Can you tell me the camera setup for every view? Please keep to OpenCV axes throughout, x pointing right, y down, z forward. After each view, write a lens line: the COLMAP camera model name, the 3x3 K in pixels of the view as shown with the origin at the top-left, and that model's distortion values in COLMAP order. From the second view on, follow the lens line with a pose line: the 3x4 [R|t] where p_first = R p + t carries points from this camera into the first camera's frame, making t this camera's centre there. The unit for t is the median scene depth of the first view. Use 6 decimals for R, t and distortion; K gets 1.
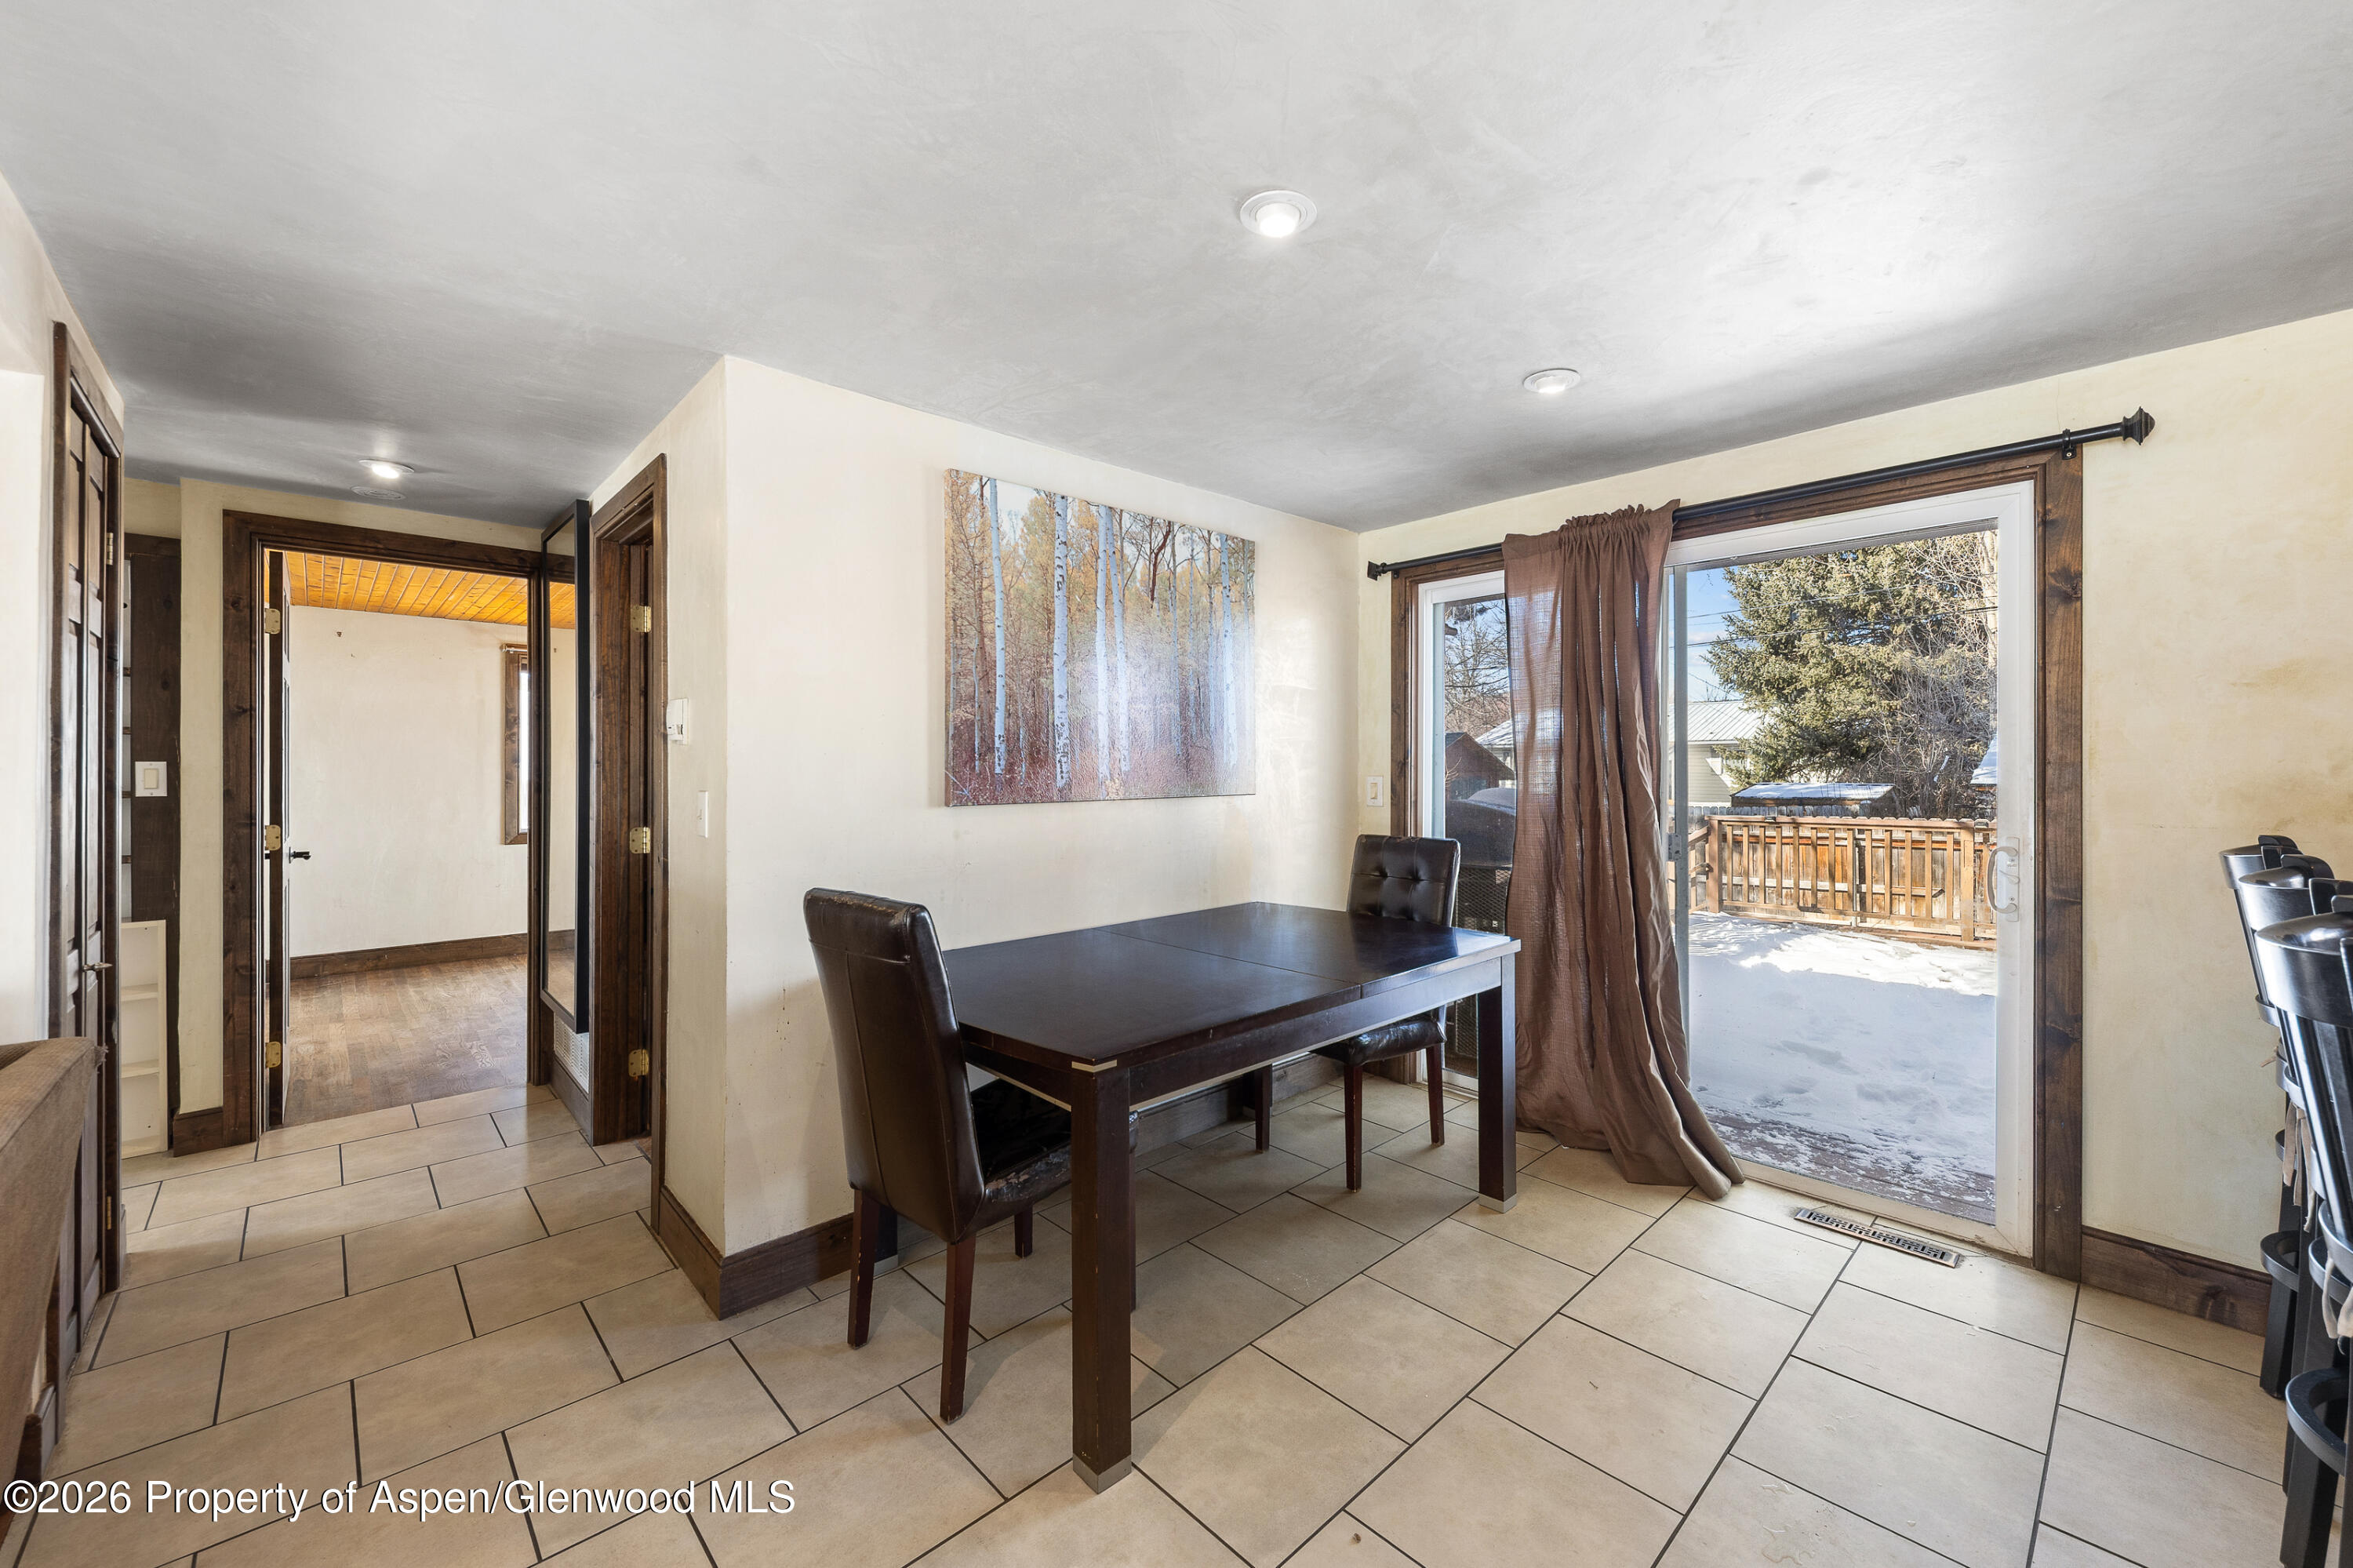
lens RADIAL K [[933.1, 0, 1188.1], [0, 933.1, 774.6], [0, 0, 1]] dist [0.000361, -0.001035]
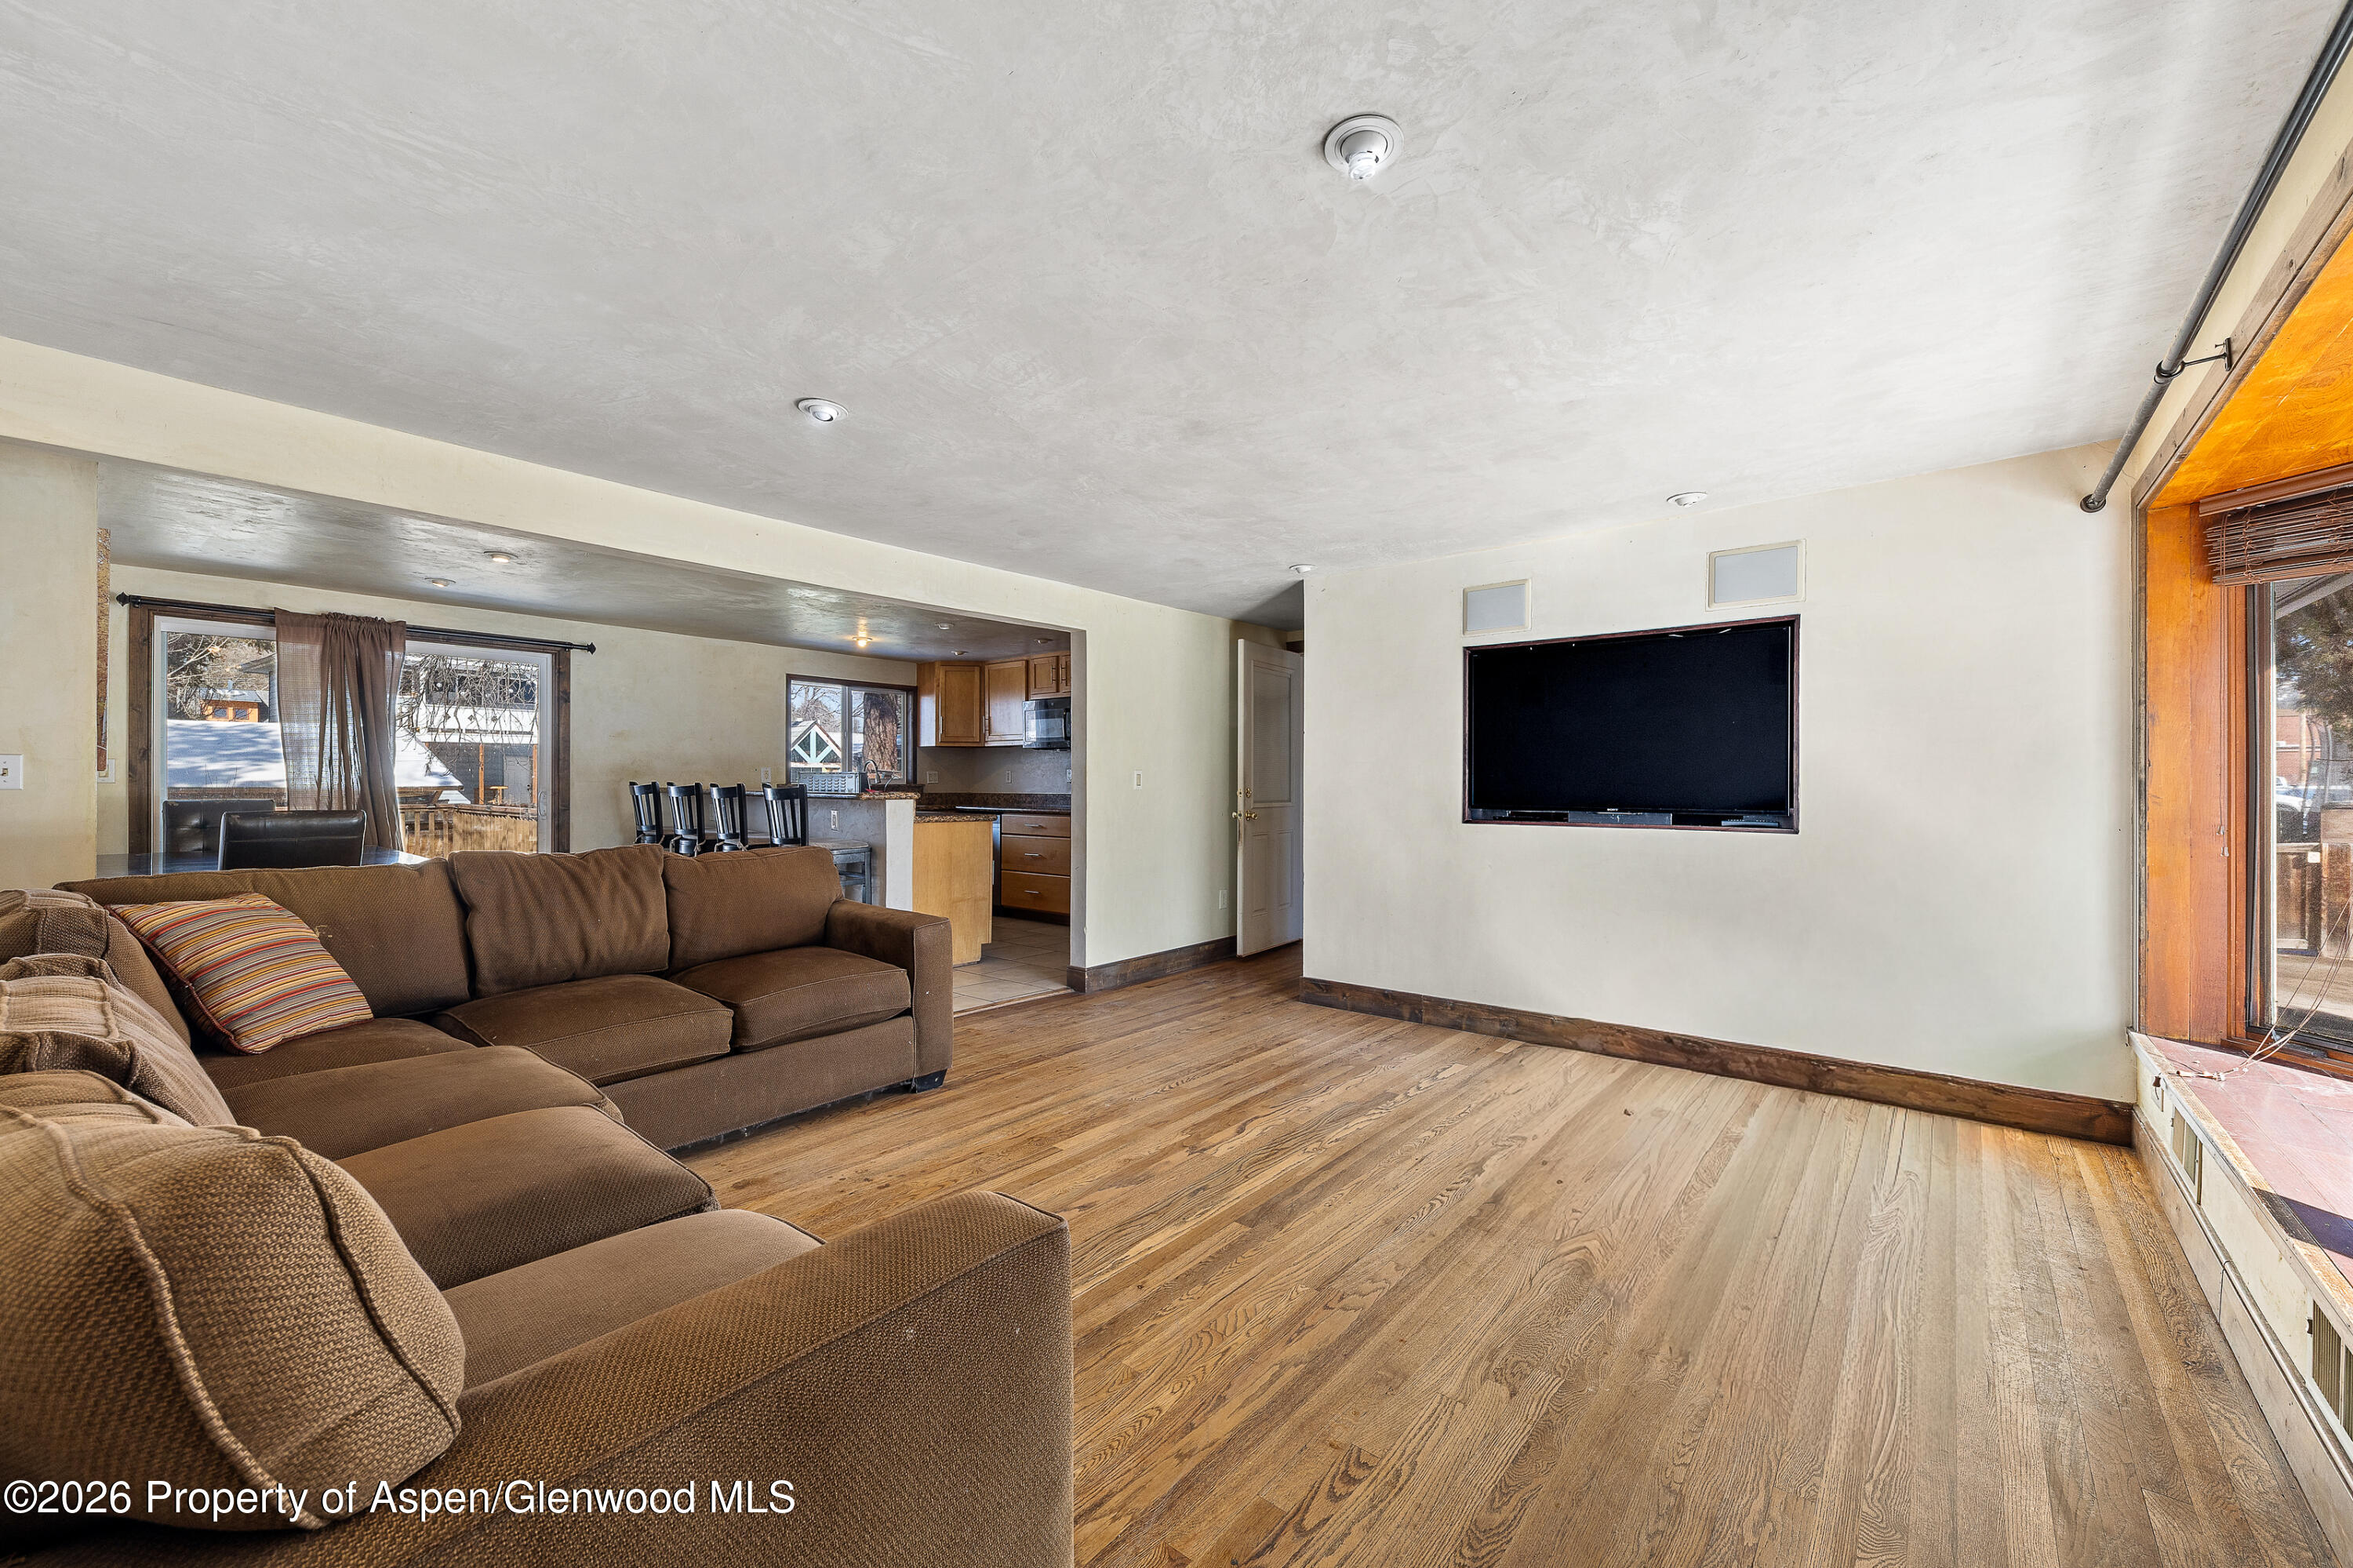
lens RADIAL K [[933.1, 0, 1181.7], [0, 933.1, 786.5], [0, 0, 1]] dist [0.000361, -0.001035]
pose [[-0.130212, -0.000808, 0.991486, -1.755985], [-0.001079, 0.999999, 0.000674, 0.054541], [-0.991486, -0.000982, -0.130213, -0.397482]]
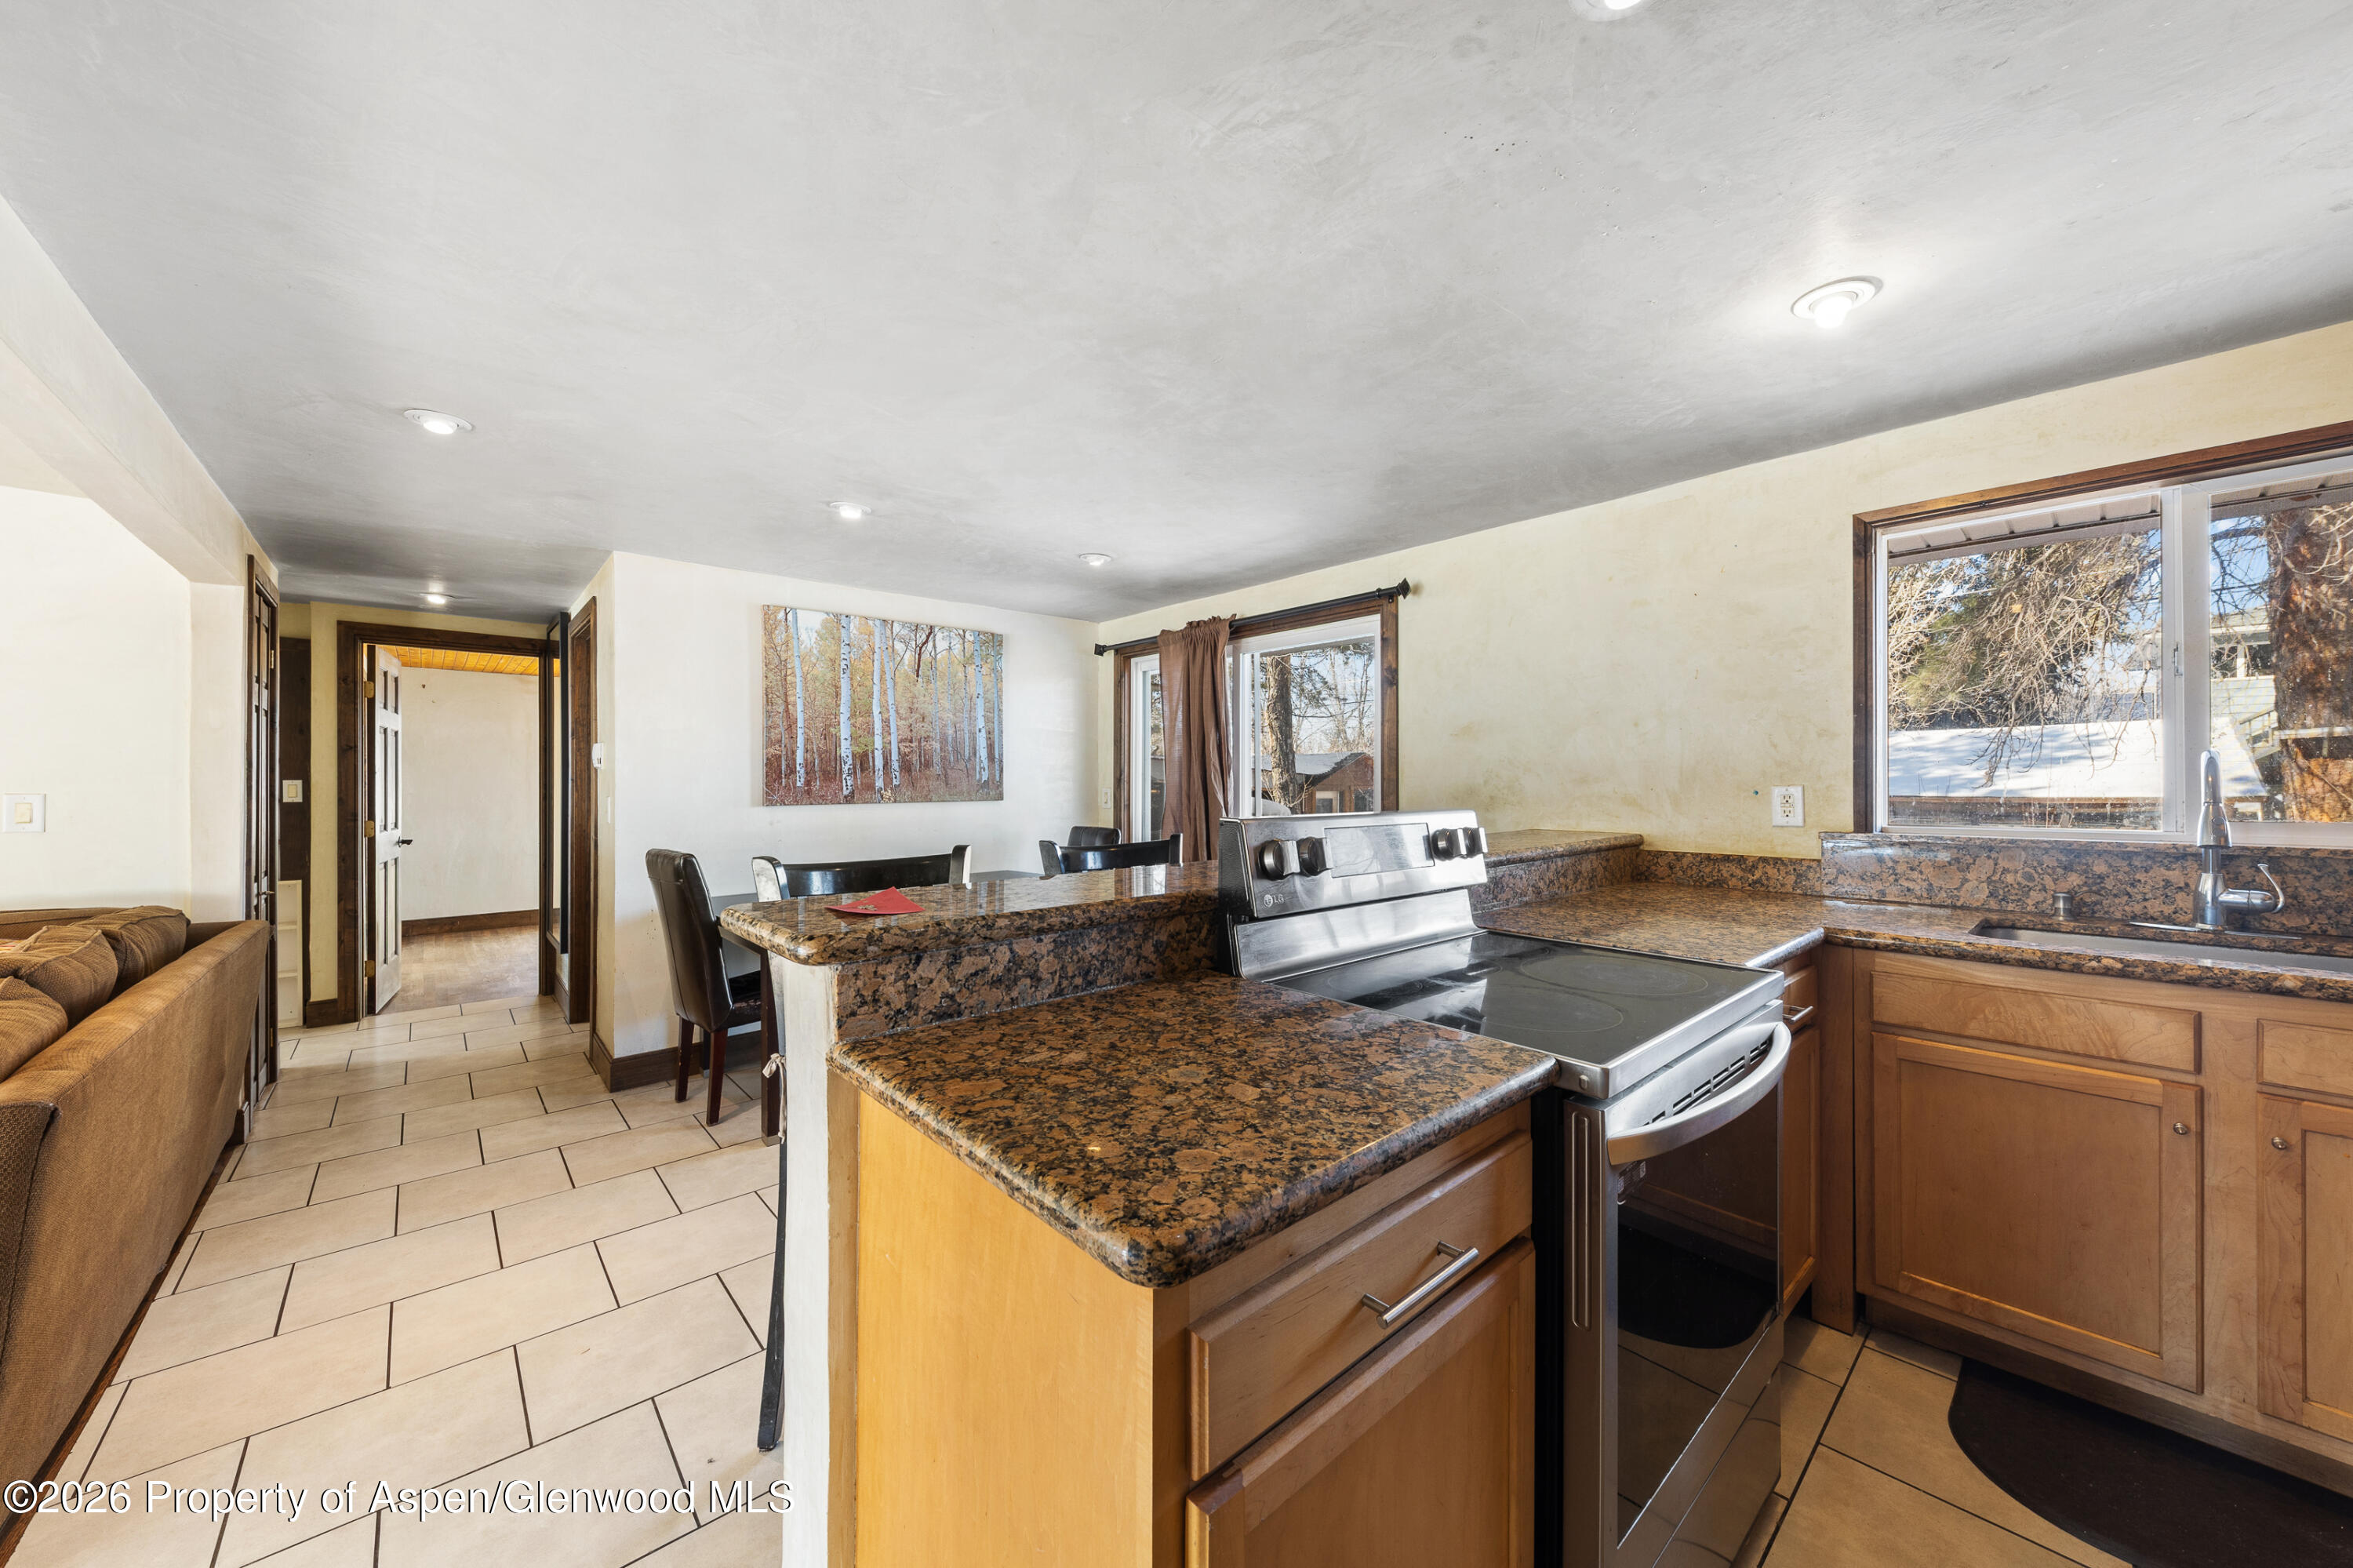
lens RADIAL K [[846.8, 0, 1195.5], [0, 846.8, 786.5], [0, 0, 1]] dist [0.000461, -0.000412]
pose [[0.999898, -0.002066, -0.014138, 0.511903], [0.002046, 0.999997, -0.001401, 0.002334], [0.014141, 0.001372, 0.999899, -0.482904]]
